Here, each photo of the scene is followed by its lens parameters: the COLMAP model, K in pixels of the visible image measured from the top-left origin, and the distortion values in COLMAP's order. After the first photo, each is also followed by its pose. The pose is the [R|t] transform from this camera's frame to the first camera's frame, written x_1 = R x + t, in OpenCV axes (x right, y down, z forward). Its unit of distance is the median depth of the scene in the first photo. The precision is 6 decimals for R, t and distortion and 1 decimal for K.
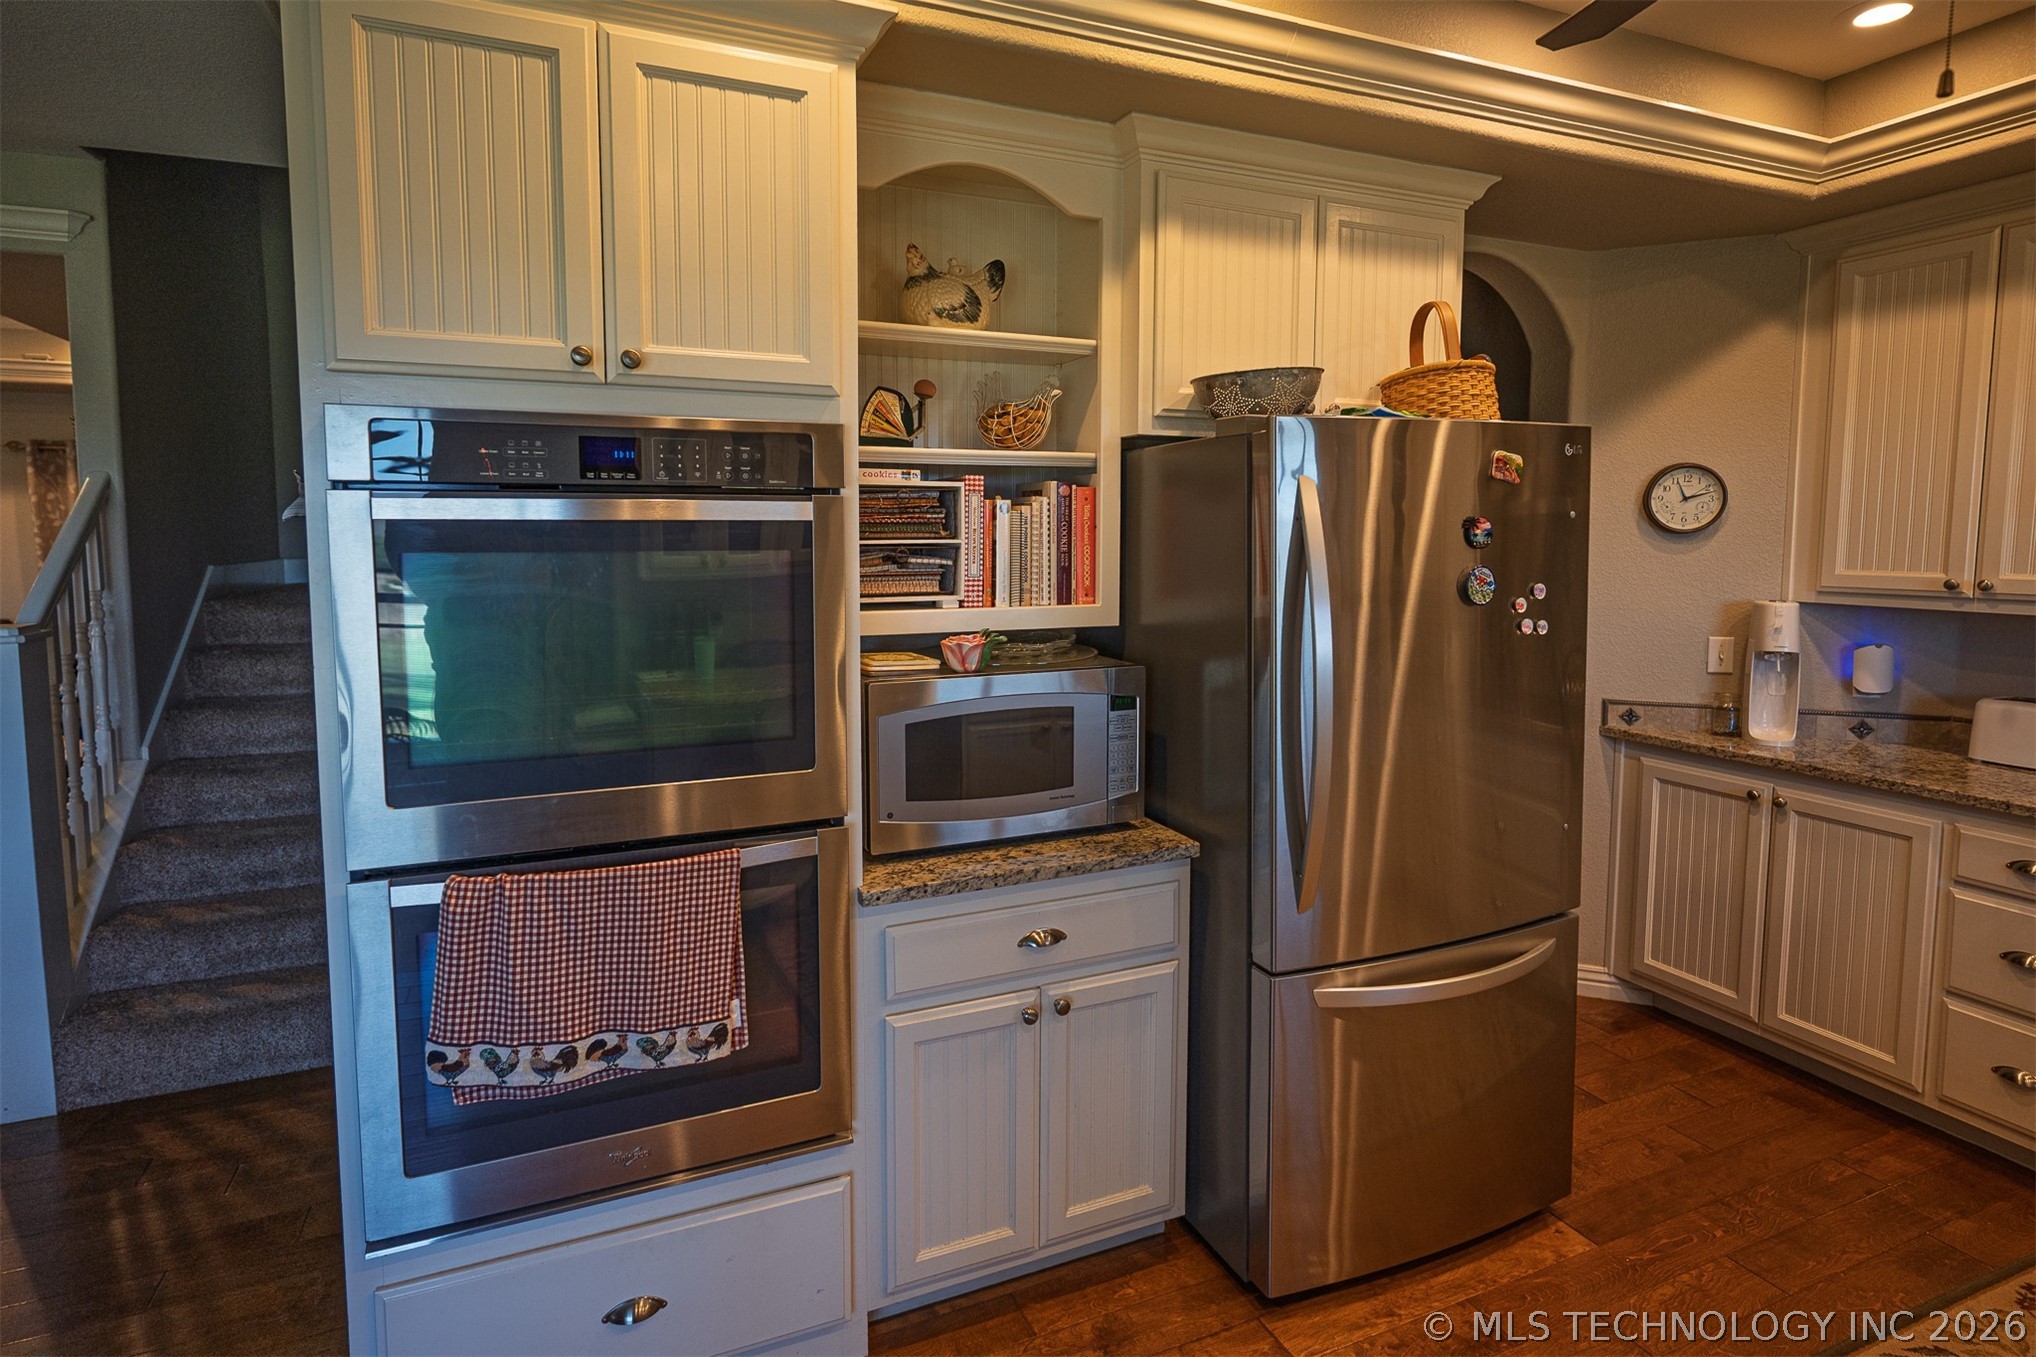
lens RADIAL K [[1024.6, 0, 1015.2], [0, 1024.6, 620.8], [0, 0, 1]] dist [0.000712, 0.001400]
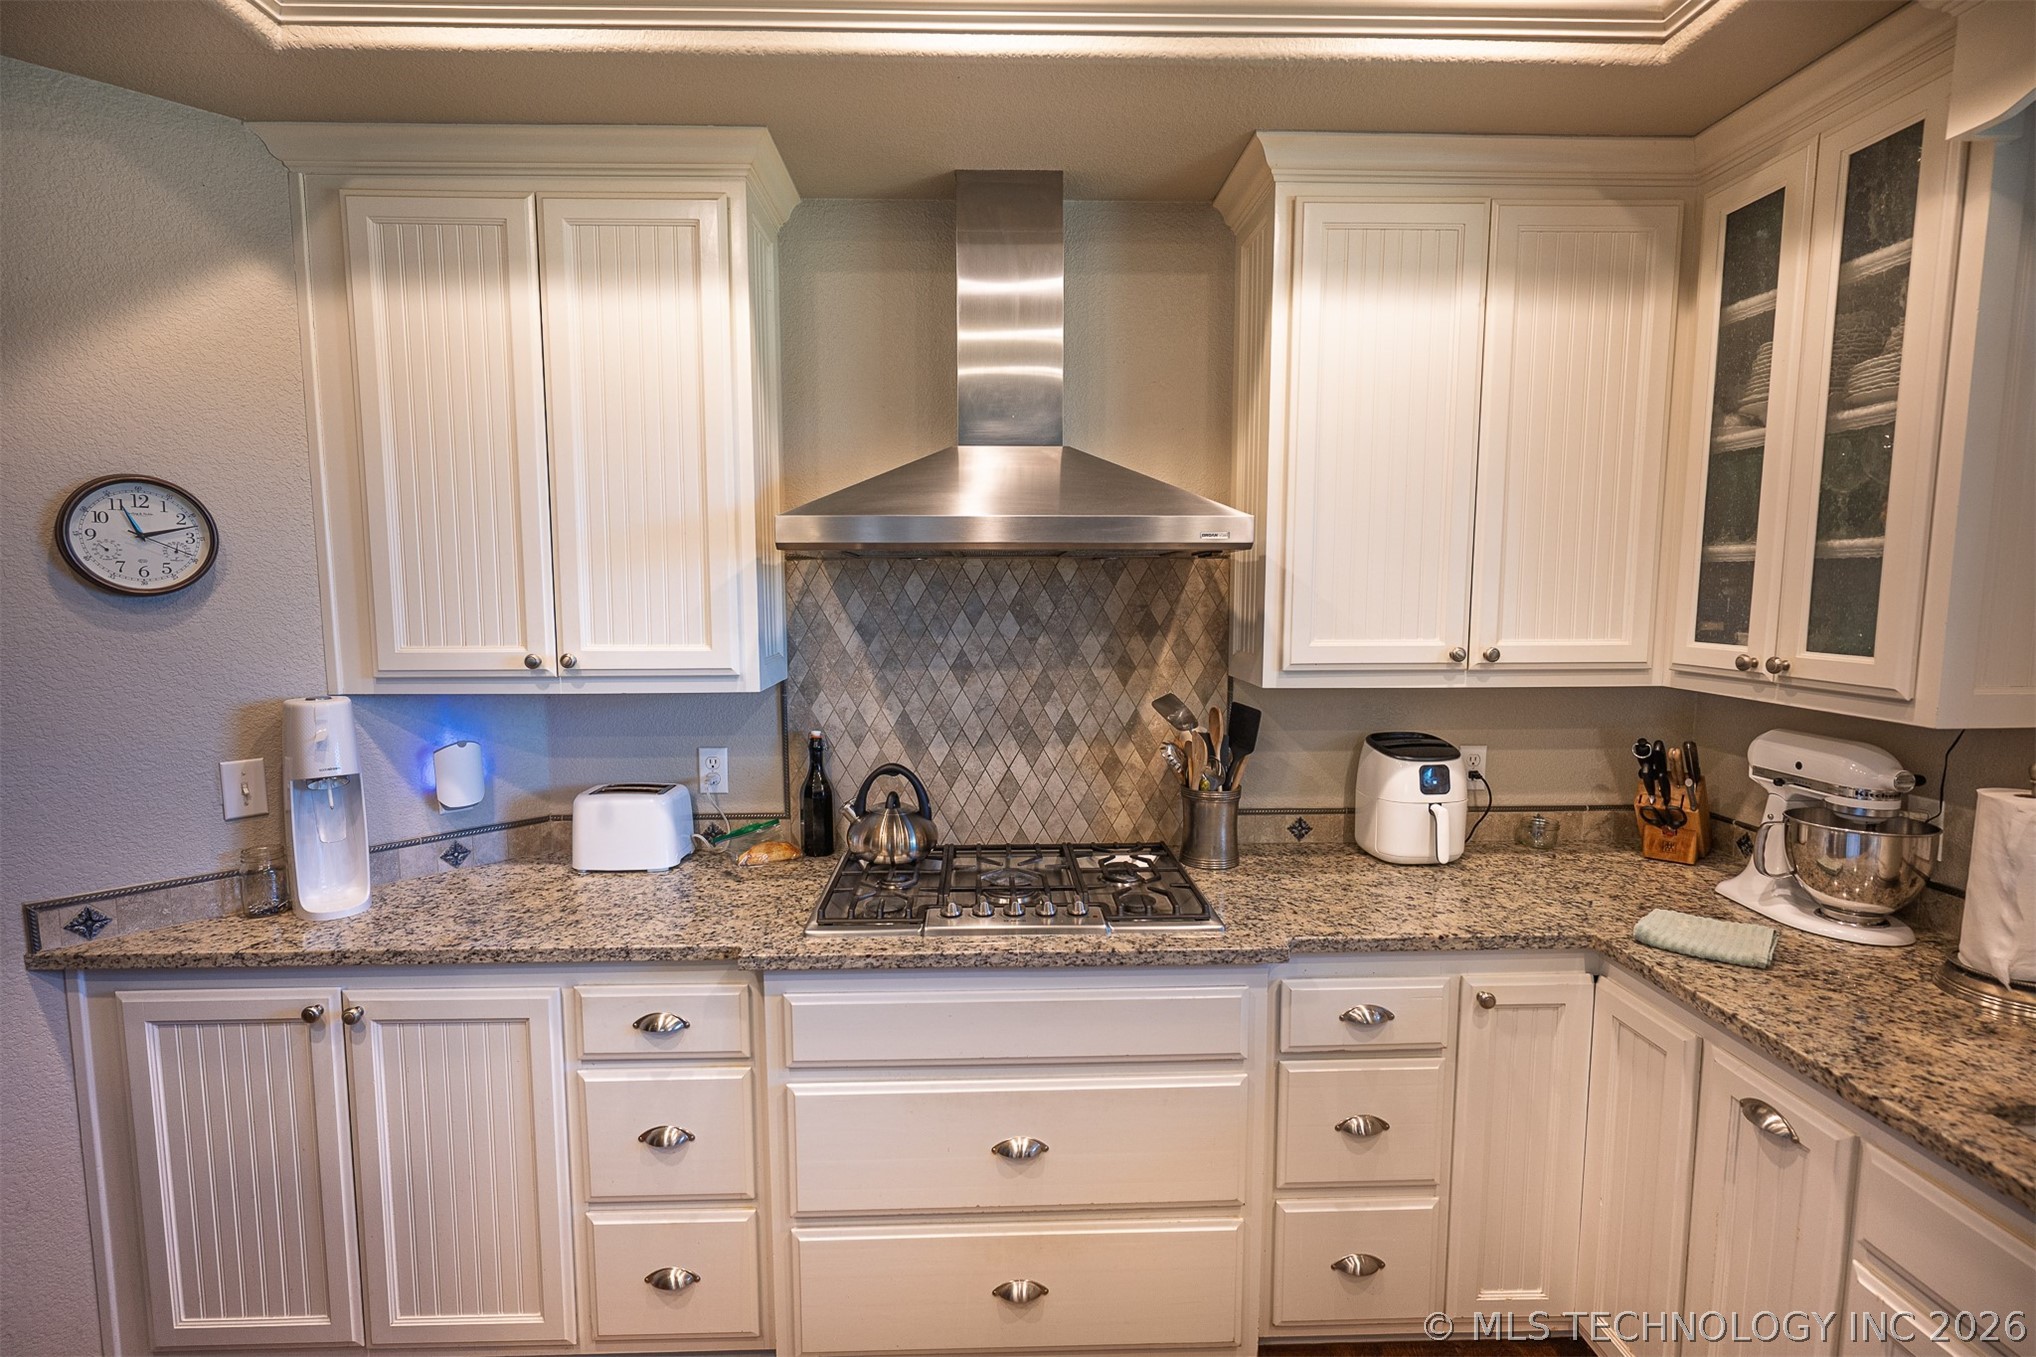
lens RADIAL K [[975.1, 0, 1018.0], [0, 975.1, 678.5], [0, 0, 1]] dist [-0.000041, 0.000587]
pose [[0.355075, -0.088439, 0.930645, 0.323927], [0.080327, 0.994719, 0.063880, -0.035970], [-0.931380, 0.052074, 0.360304, 0.358798]]
